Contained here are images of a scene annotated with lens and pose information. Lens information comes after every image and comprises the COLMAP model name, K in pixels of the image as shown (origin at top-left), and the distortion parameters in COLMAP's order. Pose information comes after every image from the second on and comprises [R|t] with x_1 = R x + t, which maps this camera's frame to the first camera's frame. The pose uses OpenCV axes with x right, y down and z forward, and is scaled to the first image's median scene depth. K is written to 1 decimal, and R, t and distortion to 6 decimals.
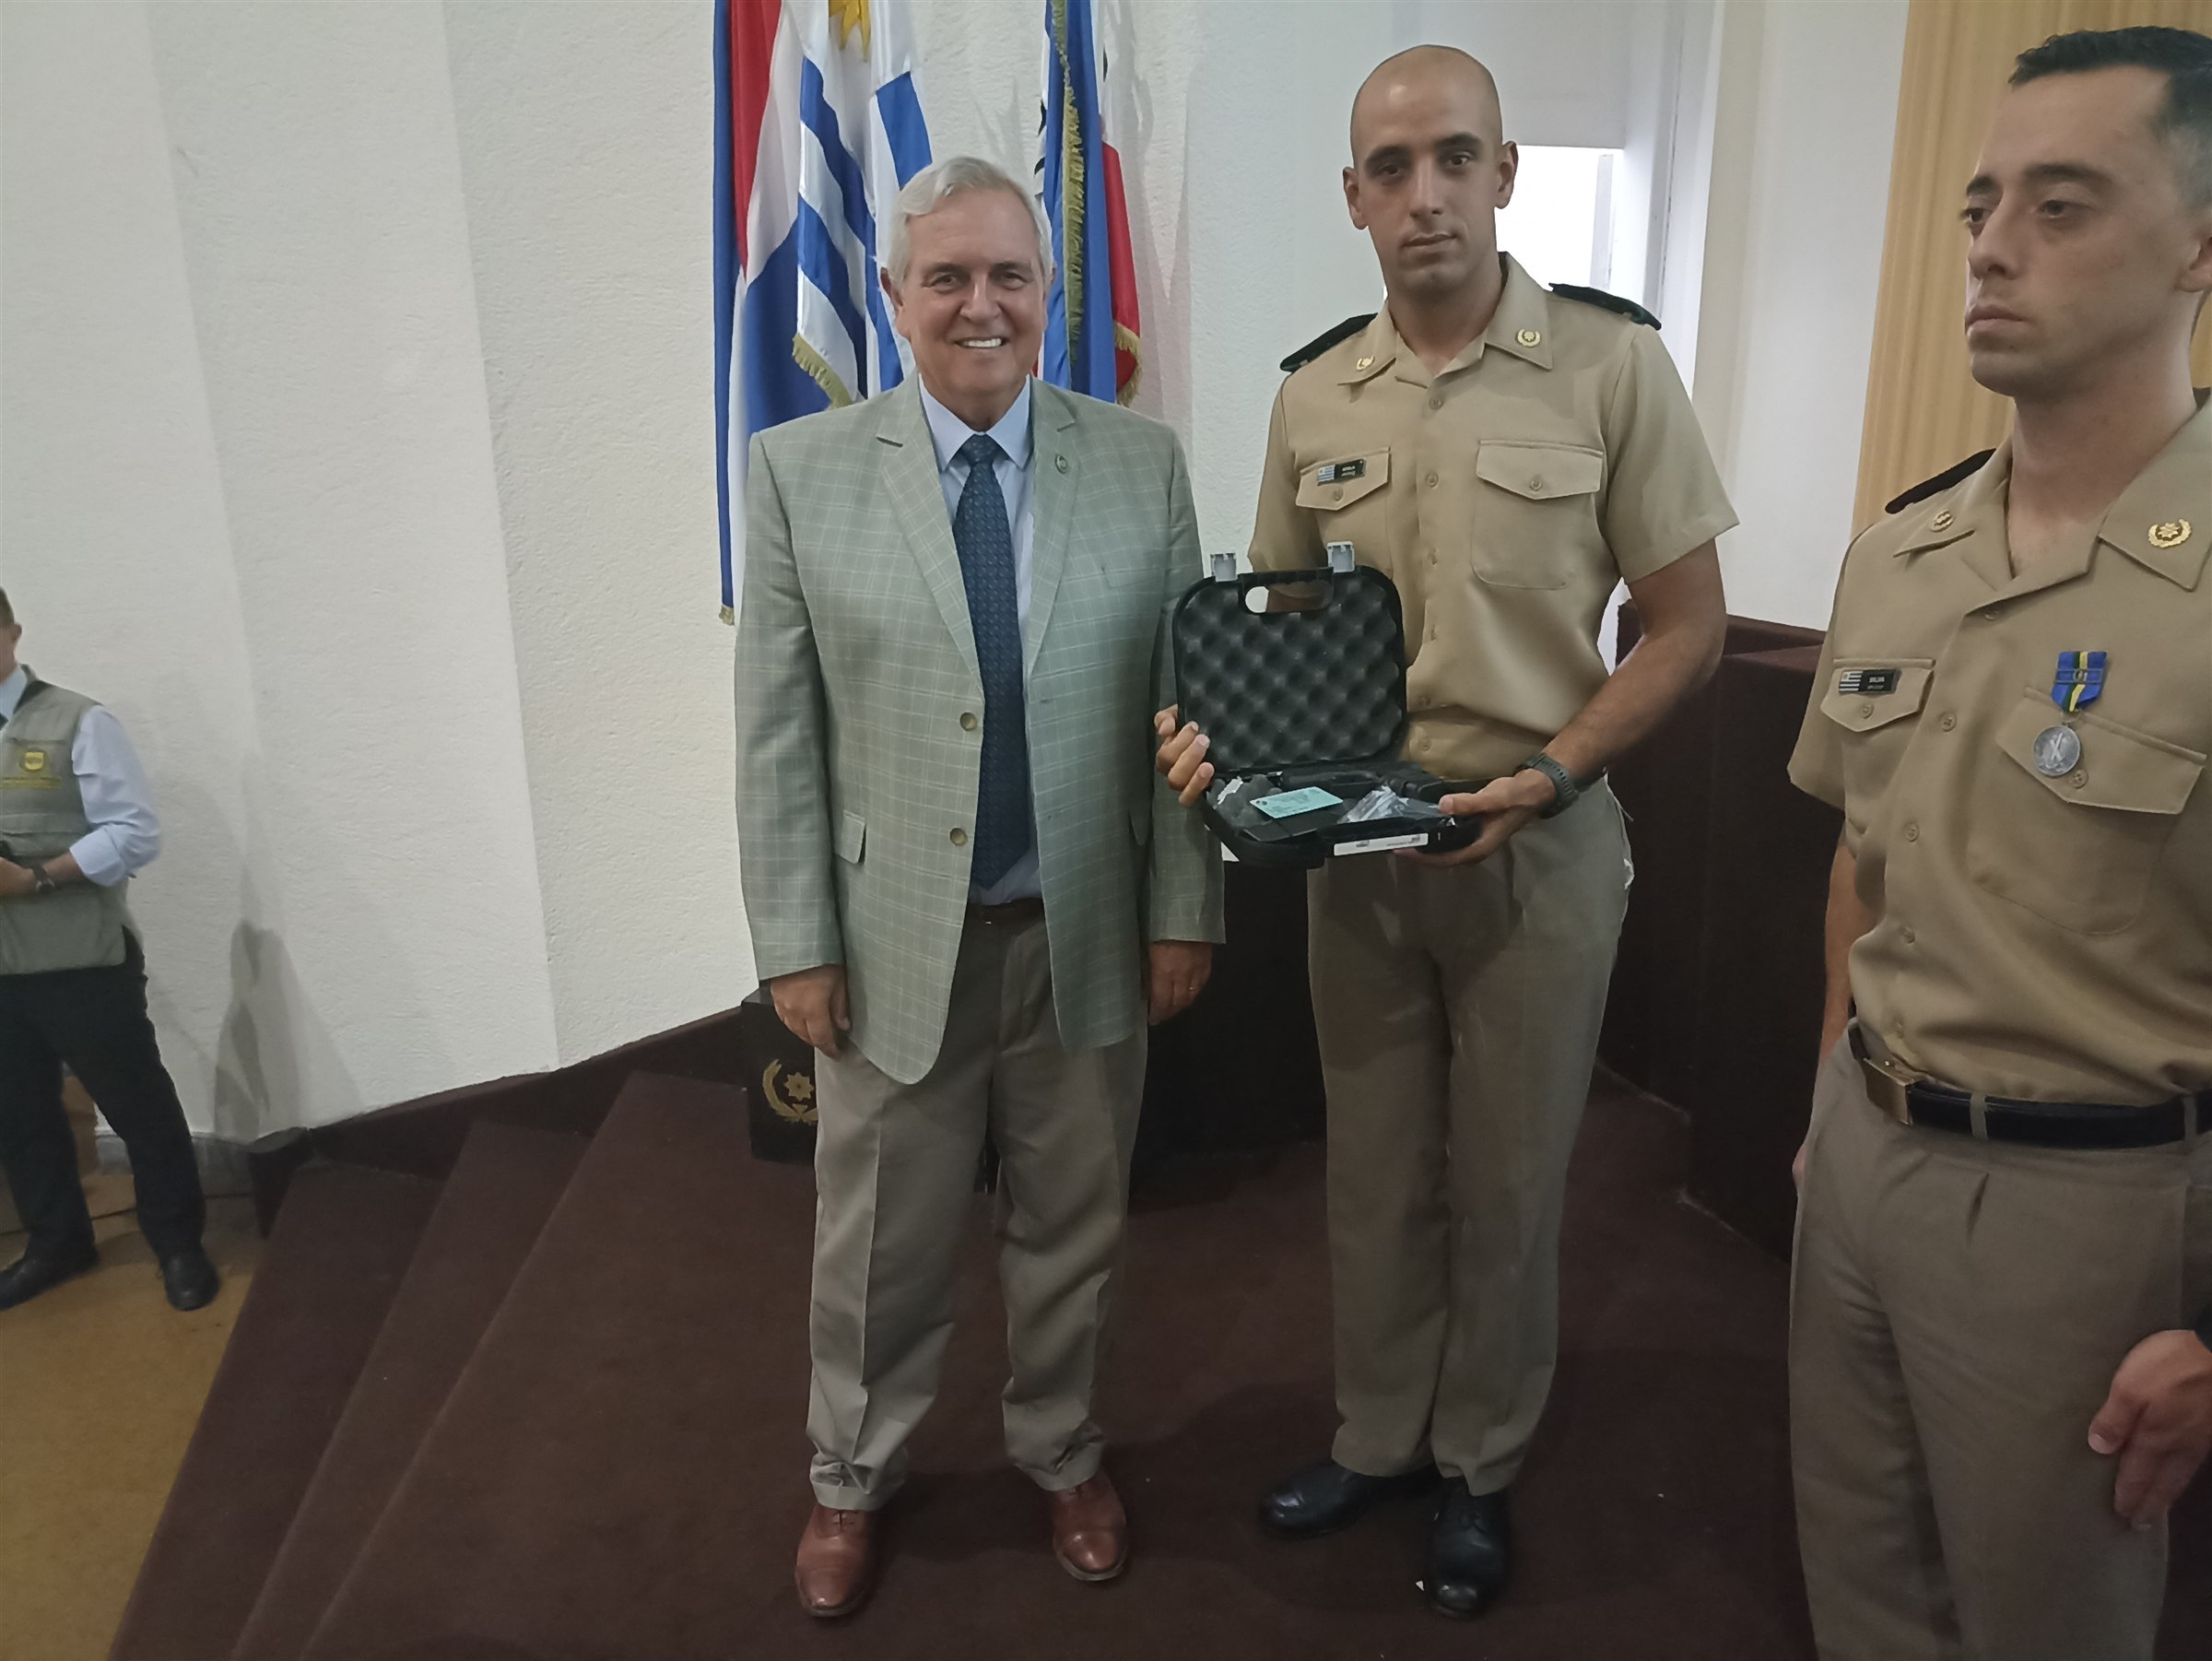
lens RADIAL K [[1644.9, 0, 1105.4], [0, 1644.9, 845.2], [0, 0, 1]] dist [0.016799, -0.013091]
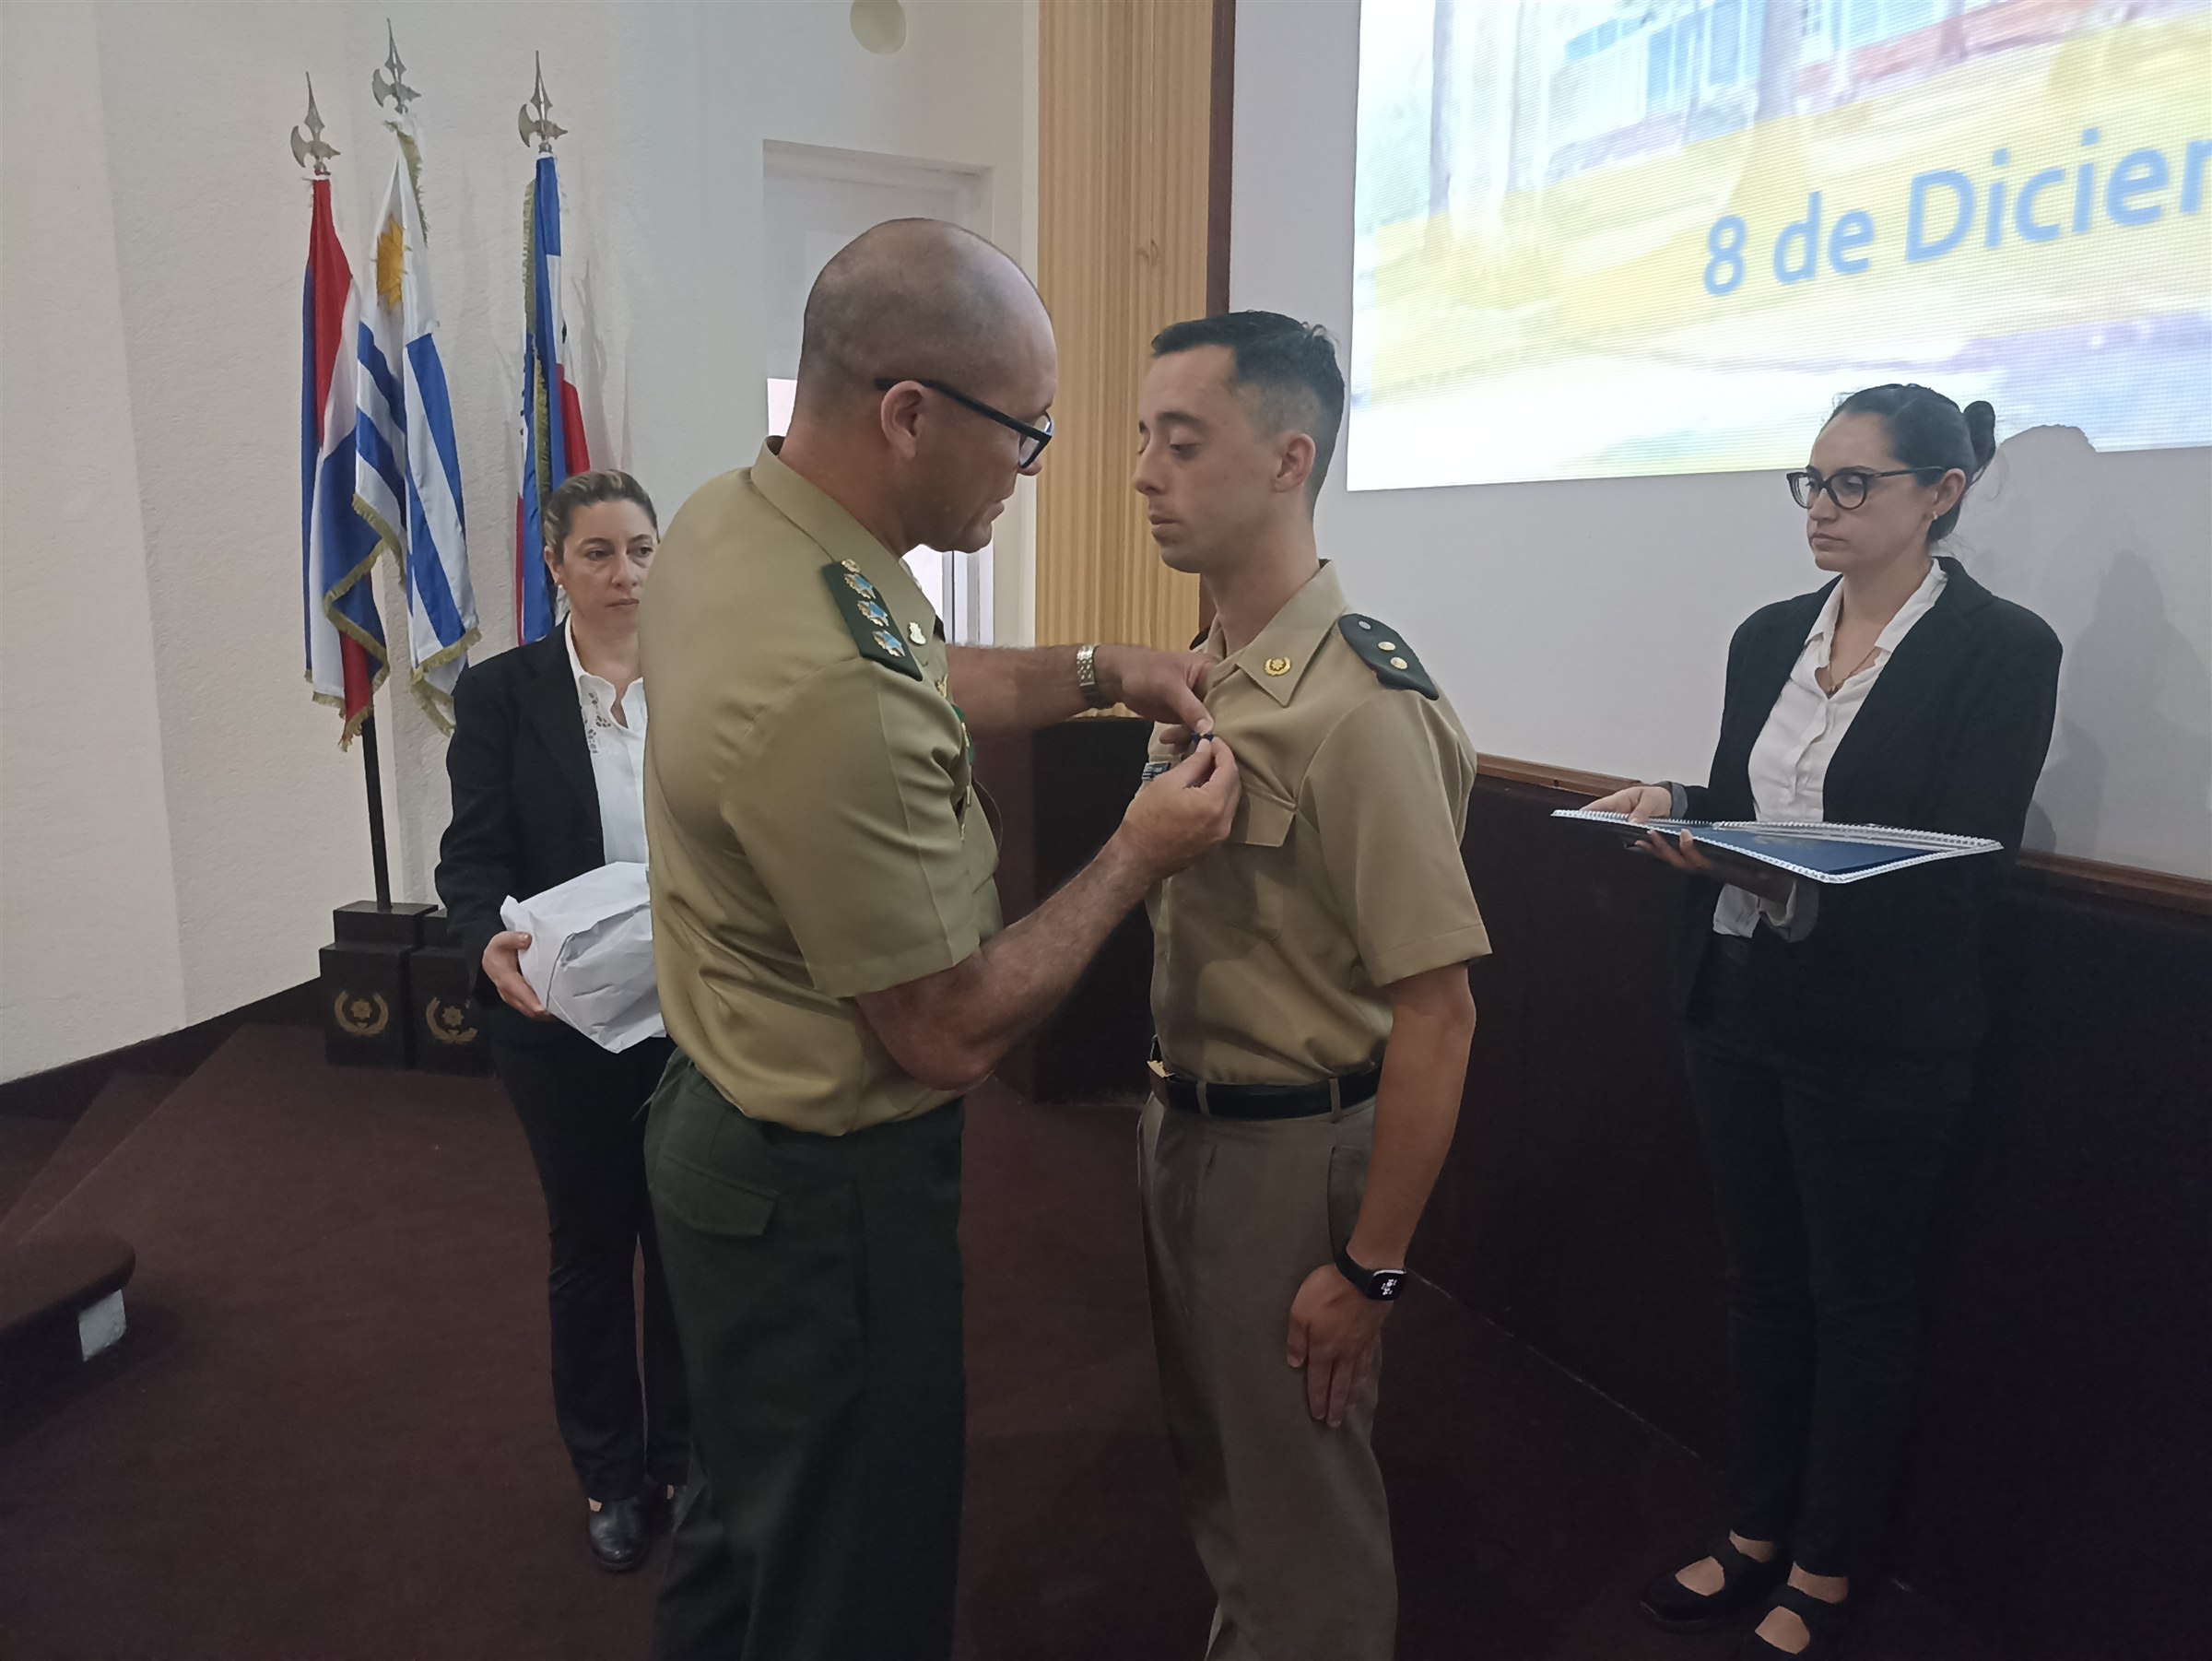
lens RADIAL K [[1644.9, 0, 1122.3], [0, 1644.9, 833.8], [0, 0, 1]] dist [0.016799, -0.013091]
pose [[0.987029, -0.001759, 0.160530, 0.259110], [0.016062, 0.996005, -0.087843, 0.146646], [-0.159734, 0.089282, 0.983114, -0.571387]]
